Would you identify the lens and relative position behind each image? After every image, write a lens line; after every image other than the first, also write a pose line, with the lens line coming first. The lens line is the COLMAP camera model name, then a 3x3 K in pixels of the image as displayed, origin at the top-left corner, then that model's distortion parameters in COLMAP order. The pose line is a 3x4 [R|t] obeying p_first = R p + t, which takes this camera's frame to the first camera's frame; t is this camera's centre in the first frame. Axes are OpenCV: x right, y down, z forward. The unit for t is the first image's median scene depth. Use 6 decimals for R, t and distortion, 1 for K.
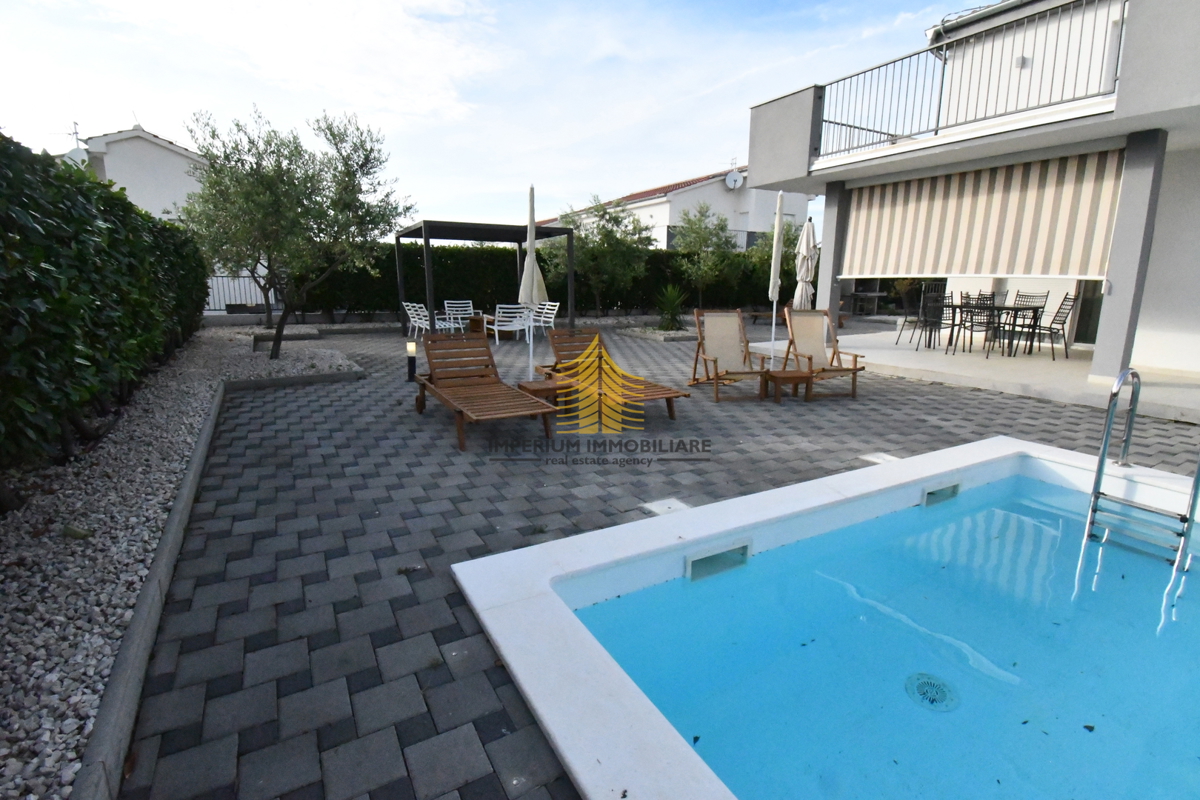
lens RADIAL K [[560.4, 0, 600.0], [0, 560.4, 400.0], [0, 0, 1]] dist [0.015812, -0.024917]
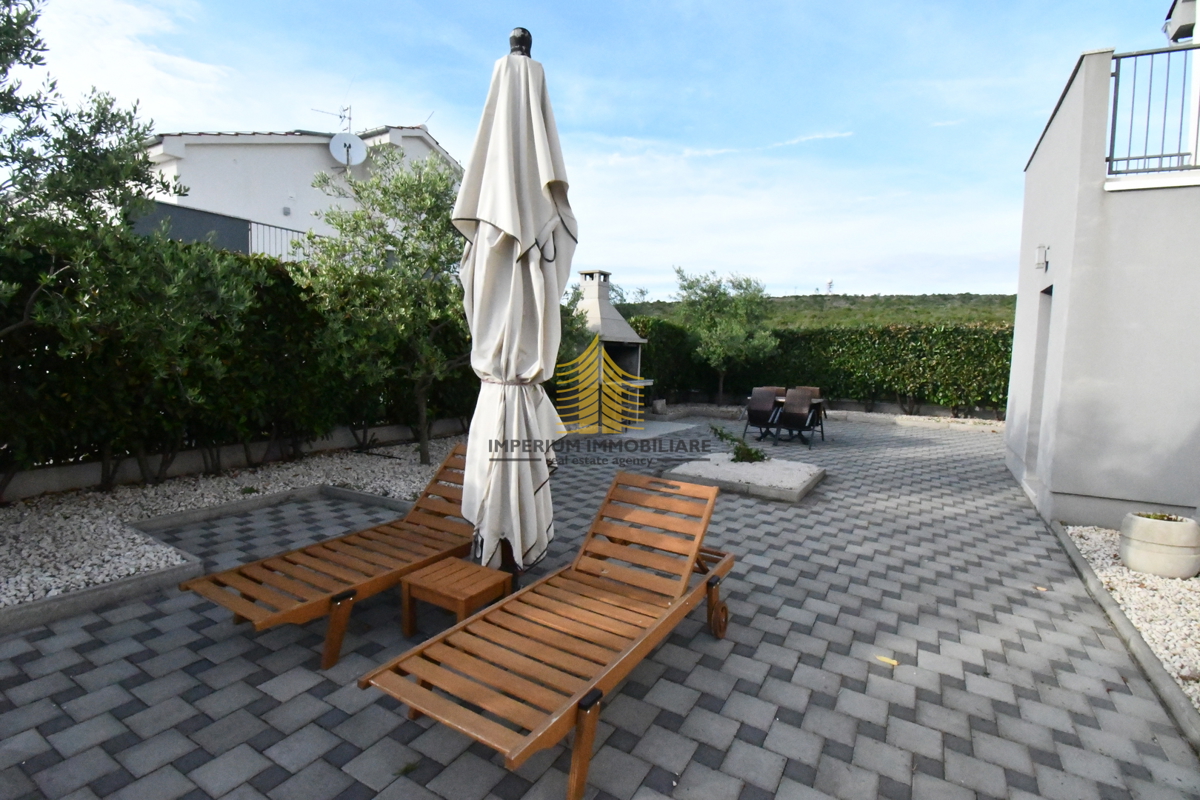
lens RADIAL K [[560.4, 0, 600.0], [0, 560.4, 400.0], [0, 0, 1]] dist [0.015812, -0.024917]
pose [[0.861579, -0.027506, 0.506877, 0.653715], [0.082231, 0.992905, -0.085894, -0.413196], [-0.500918, 0.115685, 0.857728, 1.836673]]
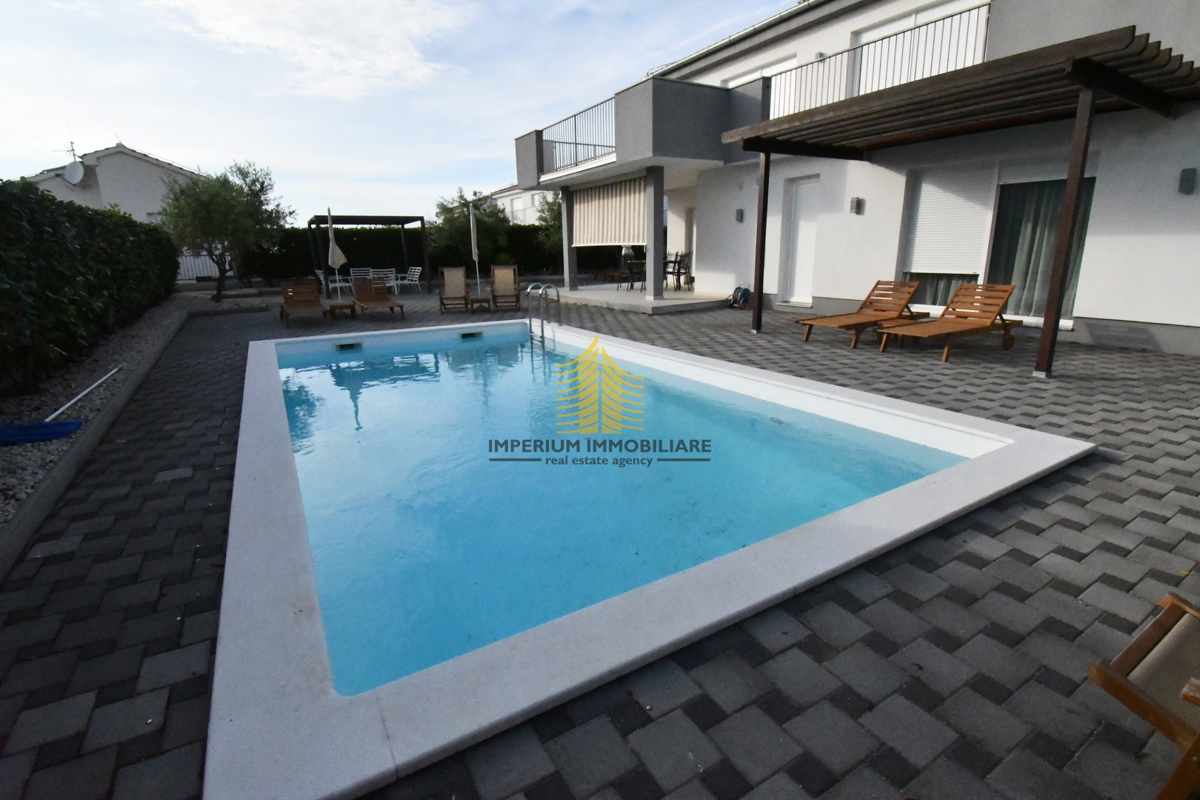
lens RADIAL K [[564.2, 0, 608.8], [0, 564.2, 398.9], [0, 0, 1]] dist [0.017249, -0.025856]
pose [[0.999276, -0.032579, 0.019635, 0.620962], [0.031515, 0.998137, 0.052234, 0.180268], [-0.021300, -0.051578, 0.998442, -0.837082]]
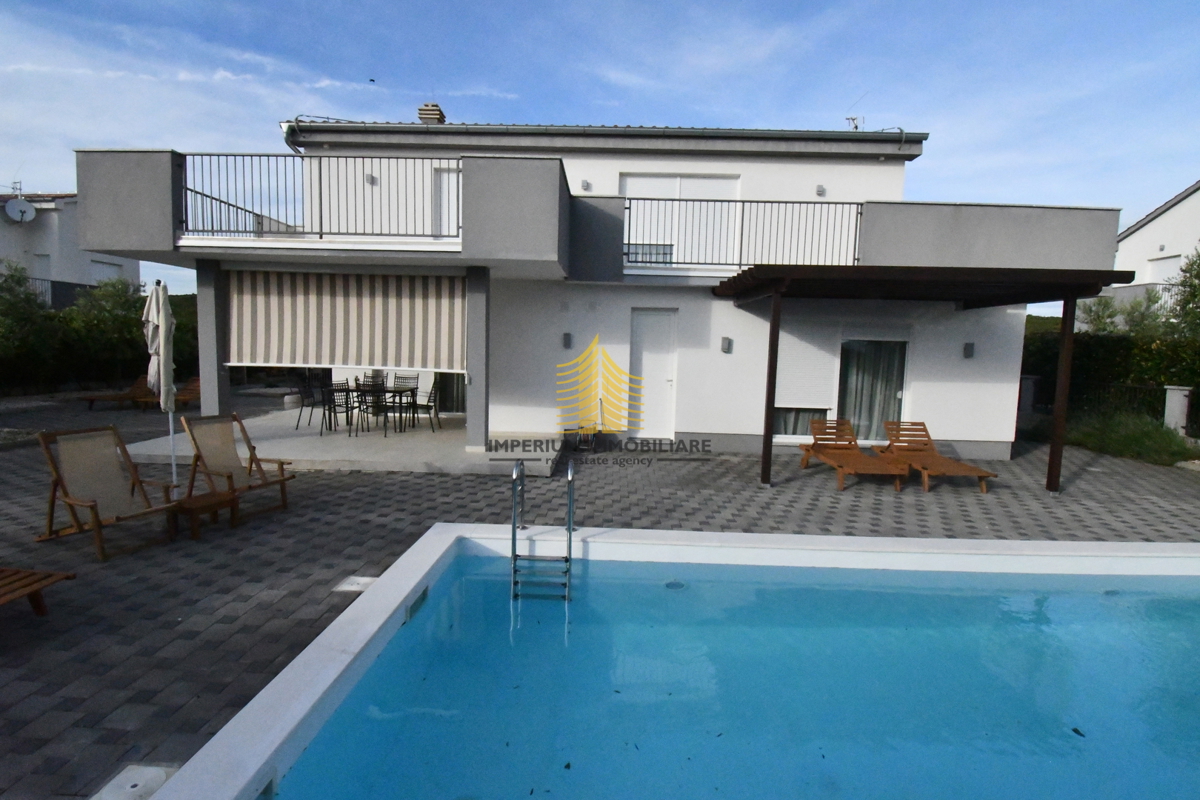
lens RADIAL K [[564.2, 0, 608.8], [0, 564.2, 398.9], [0, 0, 1]] dist [0.017249, -0.025856]
pose [[0.502745, -0.069346, 0.861649, -0.059892], [0.155261, 0.987811, -0.011090, -0.077942], [-0.850377, 0.139356, 0.507384, 0.045911]]
